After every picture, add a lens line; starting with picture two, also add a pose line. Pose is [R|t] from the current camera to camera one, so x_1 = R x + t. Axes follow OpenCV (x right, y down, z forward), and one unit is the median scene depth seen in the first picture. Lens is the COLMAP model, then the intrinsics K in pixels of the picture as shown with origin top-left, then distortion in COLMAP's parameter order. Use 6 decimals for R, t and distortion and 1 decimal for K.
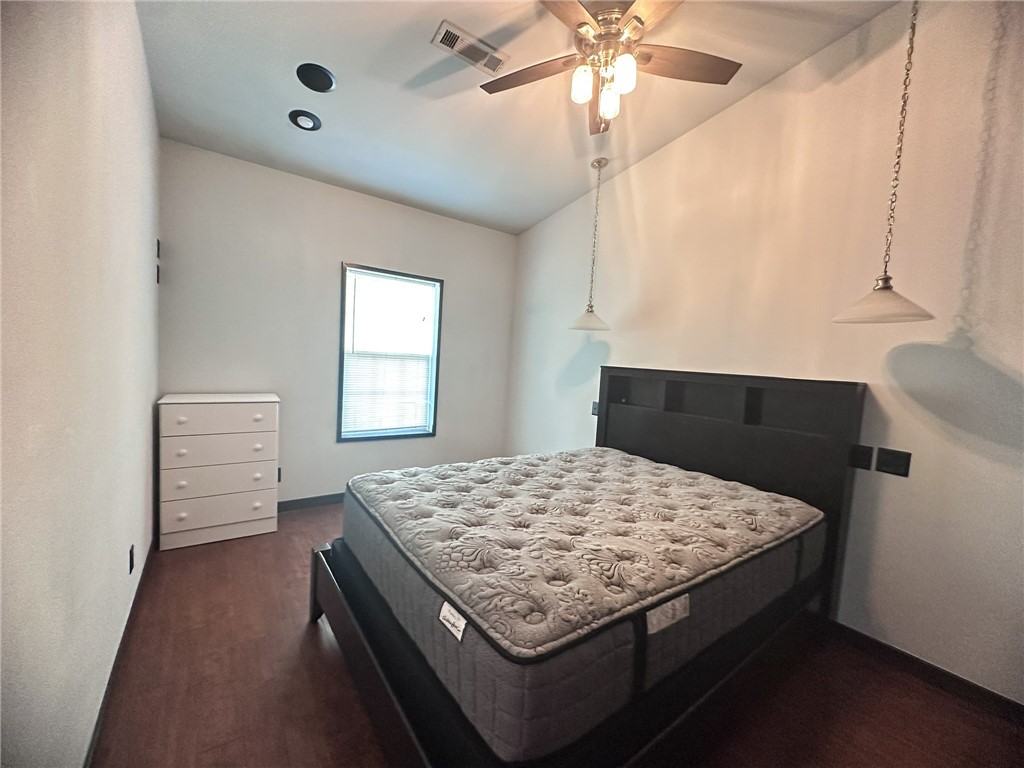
lens RADIAL K [[406.0, 0, 512.0], [0, 406.0, 384.0], [0, 0, 1]] dist [-0.004199, -0.000023]
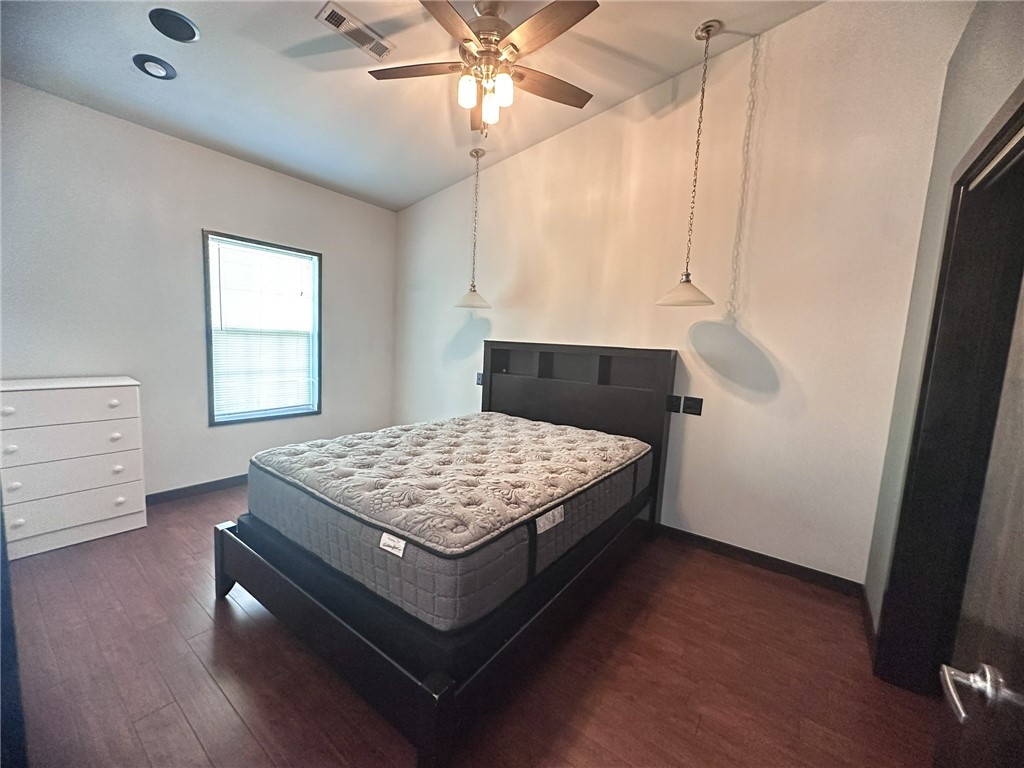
lens RADIAL K [[406.0, 0, 512.0], [0, 406.0, 384.0], [0, 0, 1]] dist [-0.004199, -0.000023]
pose [[0.952233, -0.045557, 0.301954, -0.083273], [0.027234, 0.997538, 0.064617, 0.008959], [-0.304155, -0.053307, 0.951130, -0.154585]]
